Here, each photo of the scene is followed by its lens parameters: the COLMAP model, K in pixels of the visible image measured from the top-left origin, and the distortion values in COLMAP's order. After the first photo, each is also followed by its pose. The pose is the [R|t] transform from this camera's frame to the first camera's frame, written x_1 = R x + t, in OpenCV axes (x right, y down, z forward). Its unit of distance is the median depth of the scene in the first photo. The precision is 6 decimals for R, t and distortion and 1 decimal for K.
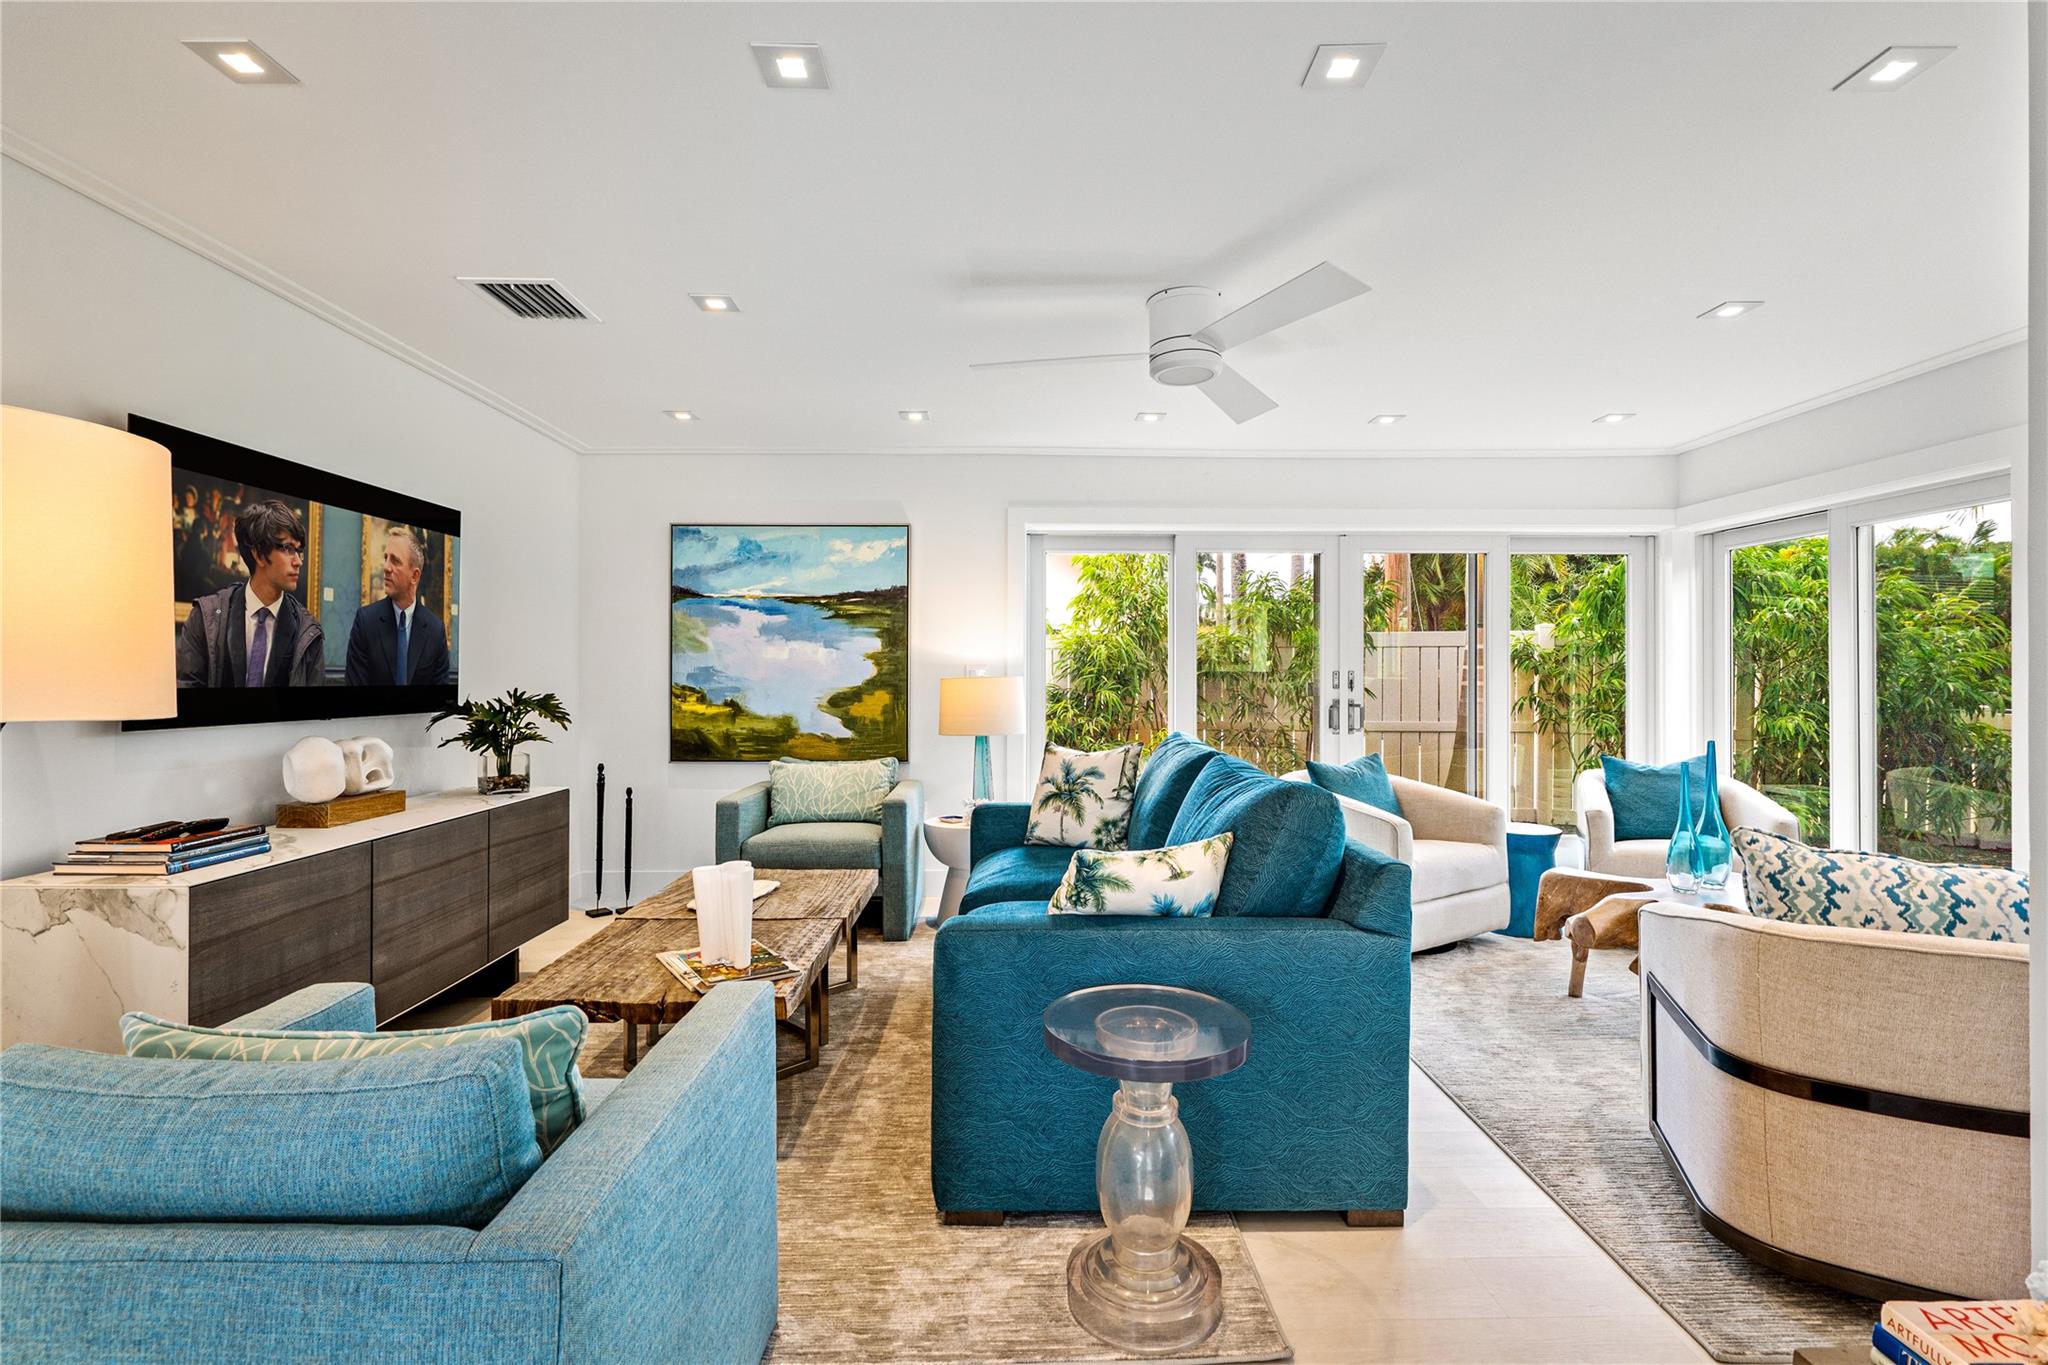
lens RADIAL K [[937.9, 0, 1014.6], [0, 937.9, 668.3], [0, 0, 1]] dist [-0.002423, 0.000420]
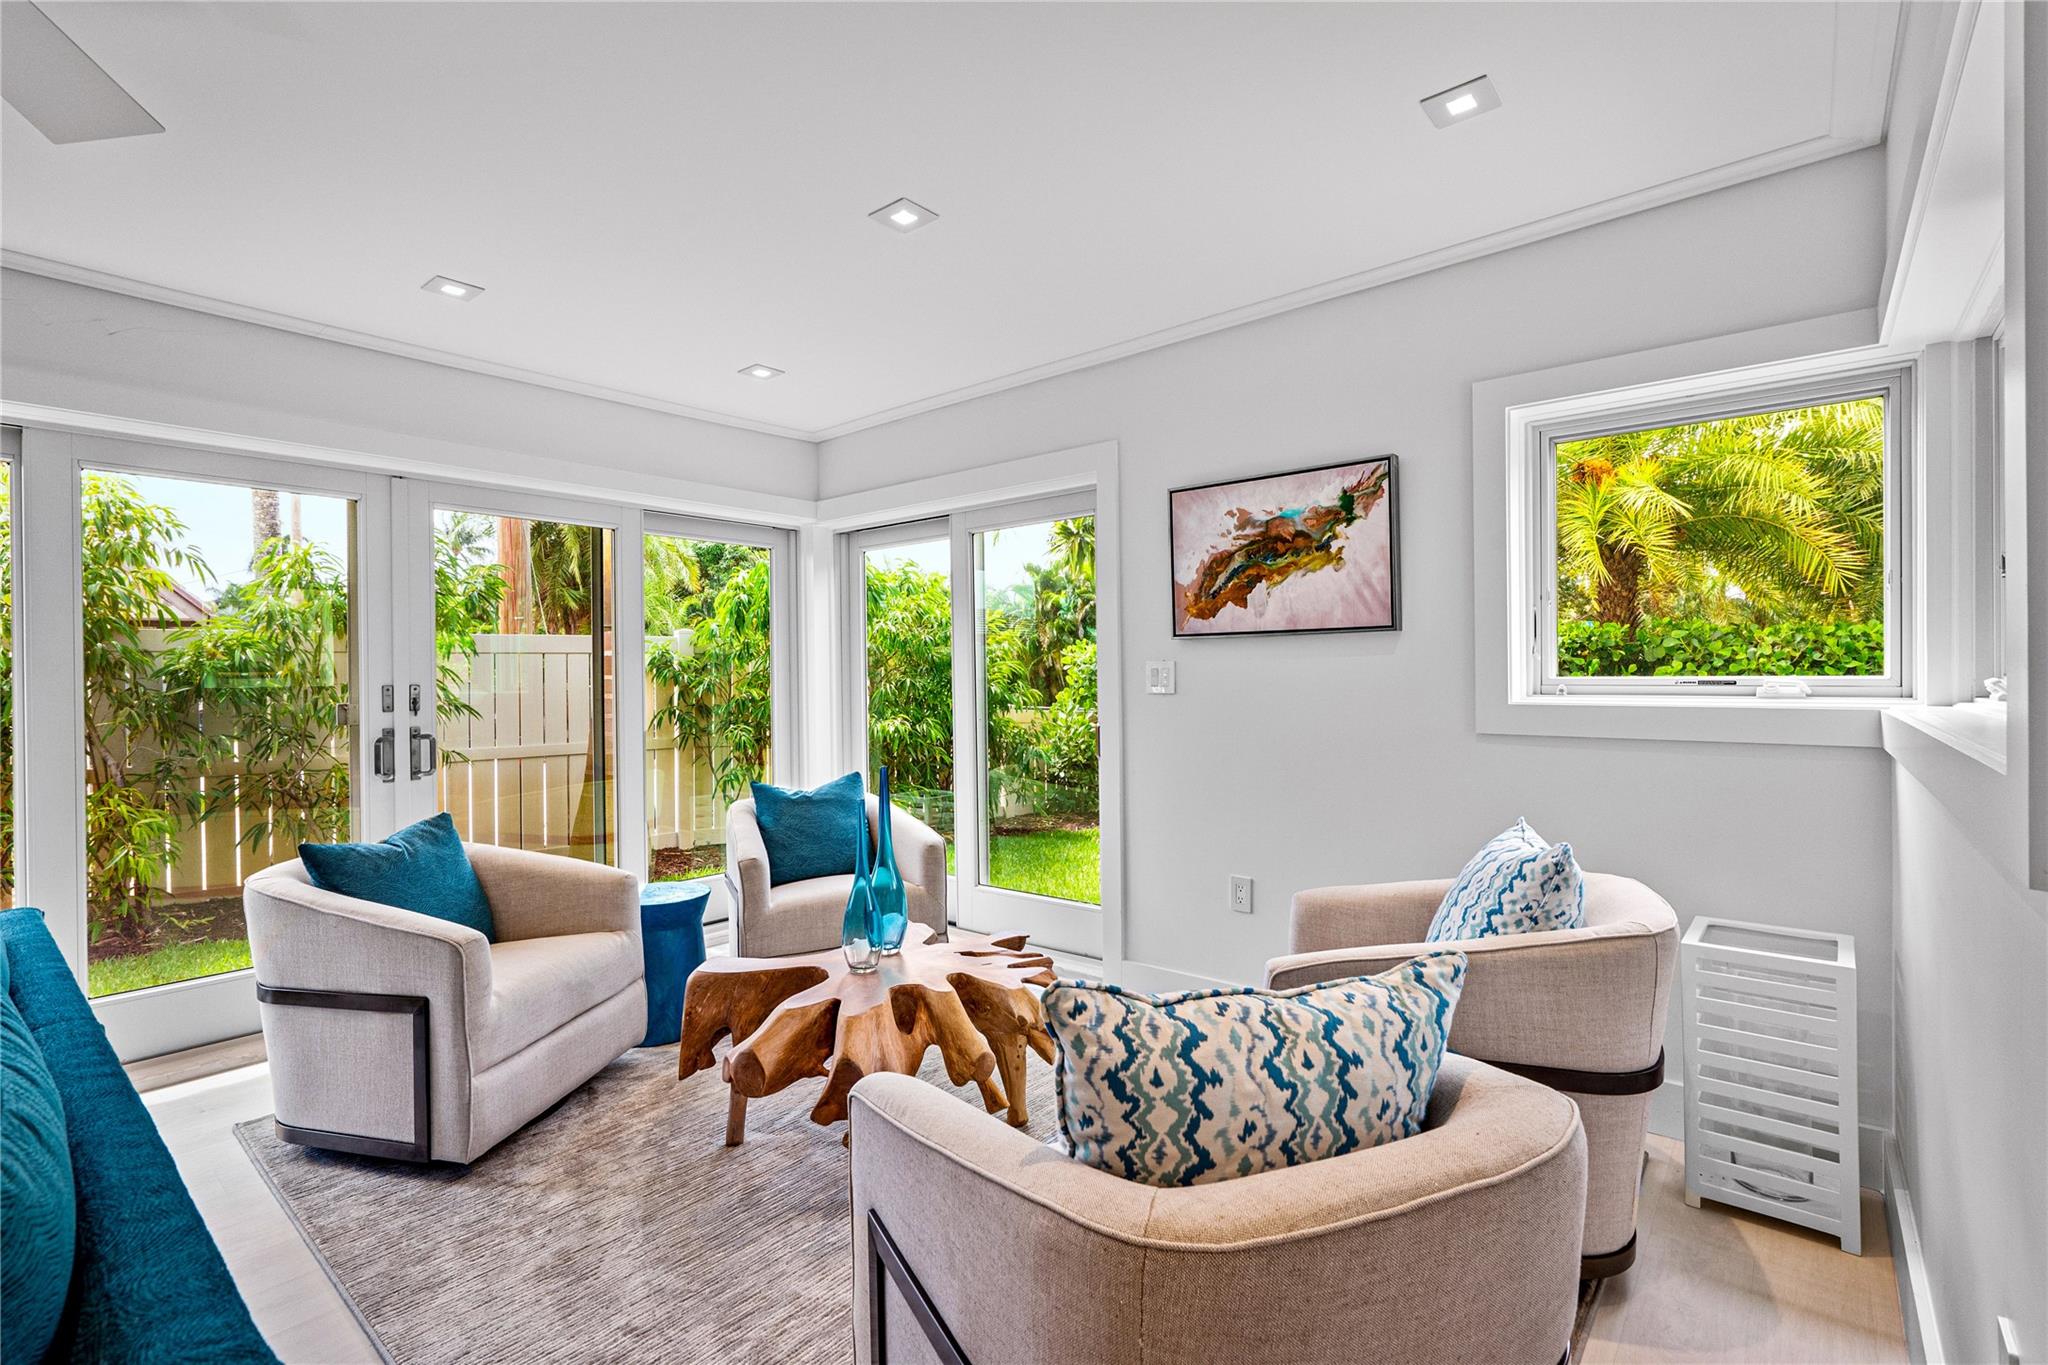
lens RADIAL K [[937.9, 0, 1017.1], [0, 937.9, 682.7], [0, 0, 1]] dist [-0.002423, 0.000420]
pose [[0.654610, -0.012709, 0.755860, 0.183980], [0.010141, 0.999916, 0.008031, 0.001060], [-0.755899, 0.002408, 0.654684, 0.331804]]
